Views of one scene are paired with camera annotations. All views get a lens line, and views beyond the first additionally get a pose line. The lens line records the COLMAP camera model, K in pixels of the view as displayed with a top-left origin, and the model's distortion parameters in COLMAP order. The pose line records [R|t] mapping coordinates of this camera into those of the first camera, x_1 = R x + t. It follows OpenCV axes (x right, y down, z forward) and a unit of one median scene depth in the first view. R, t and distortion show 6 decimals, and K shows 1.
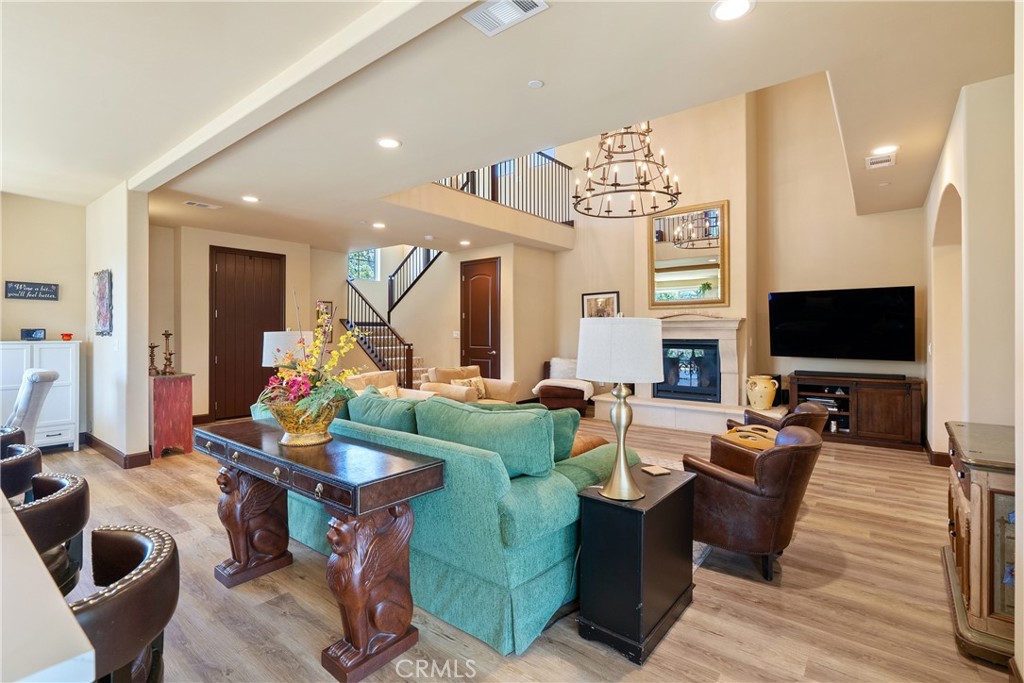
lens RADIAL K [[474.7, 0, 512.0], [0, 474.7, 330.3], [0, 0, 1]] dist [-0.003534, 0.000044]
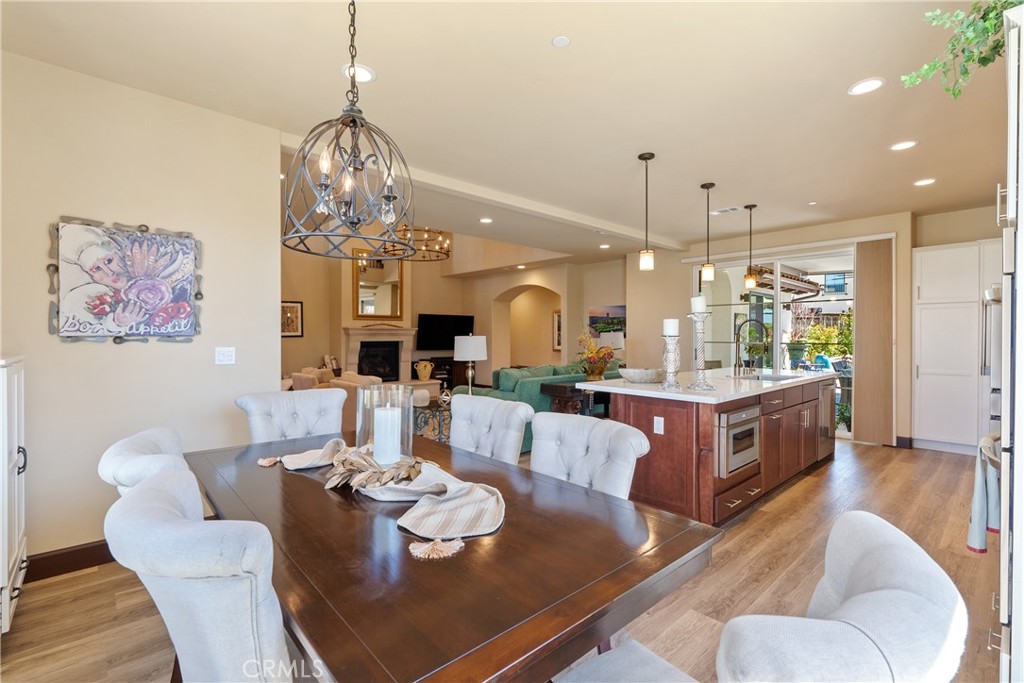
lens RADIAL K [[463.2, 0, 512.0], [0, 463.2, 341.5], [0, 0, 1]] dist [-0.003502, 0.000400]
pose [[0.160913, -0.009788, 0.986920, -1.112743], [-0.004152, 0.999935, 0.010594, 0.002642], [-0.986960, -0.005802, 0.160862, 0.399716]]
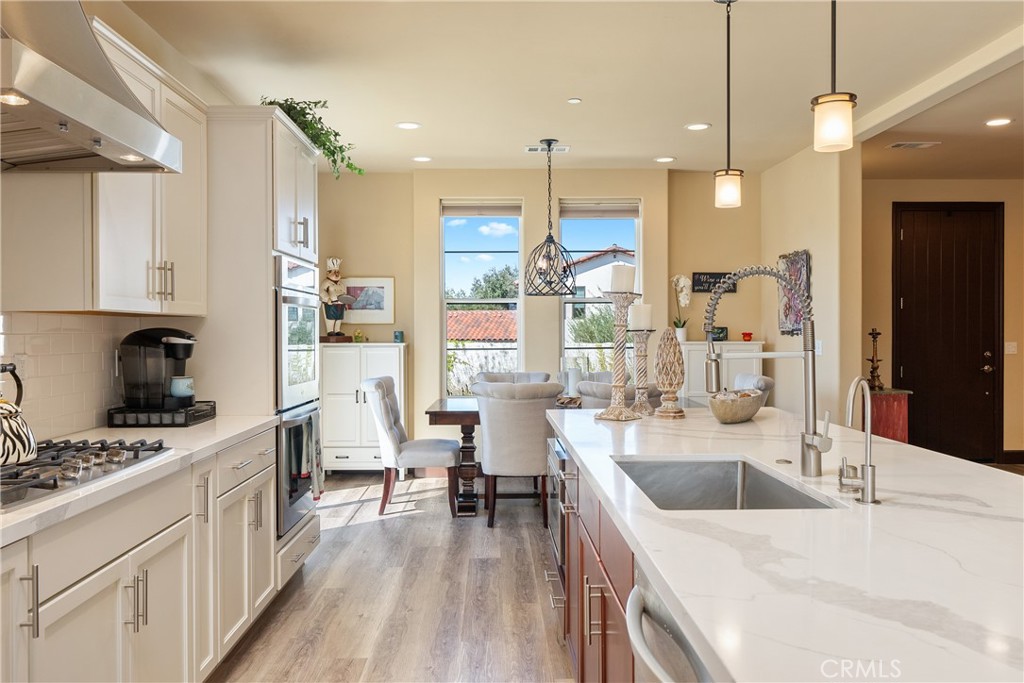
lens RADIAL K [[799.8, 0, 514.7], [0, 799.8, 335.1], [0, 0, 1]] dist [-0.000011, -0.002563]
pose [[0.640031, 0.002878, -0.768343, -0.120768], [0.004452, 0.999962, 0.007454, -0.000933], [0.768336, -0.008191, 0.639994, -0.167819]]
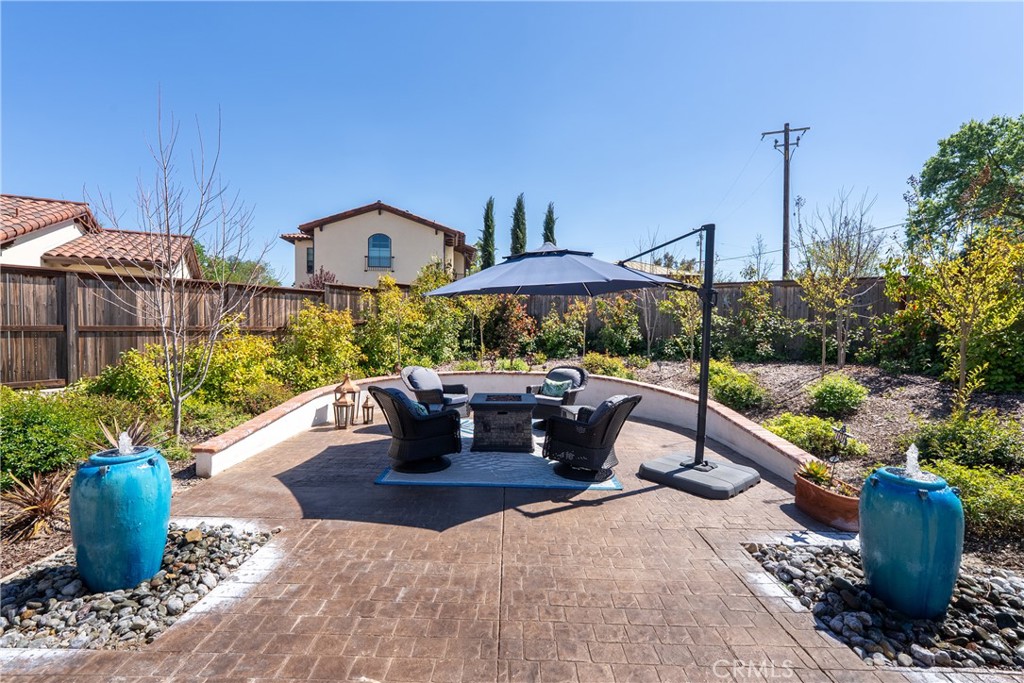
lens RADIAL K [[463.2, 0, 512.0], [0, 463.2, 341.5], [0, 0, 1]] dist [-0.003502, 0.000400]
pose [[-0.626372, -0.027794, 0.779029, 1.208239], [-0.009485, 0.999562, 0.028036, -0.026337], [-0.779467, 0.010172, -0.626361, -0.956263]]
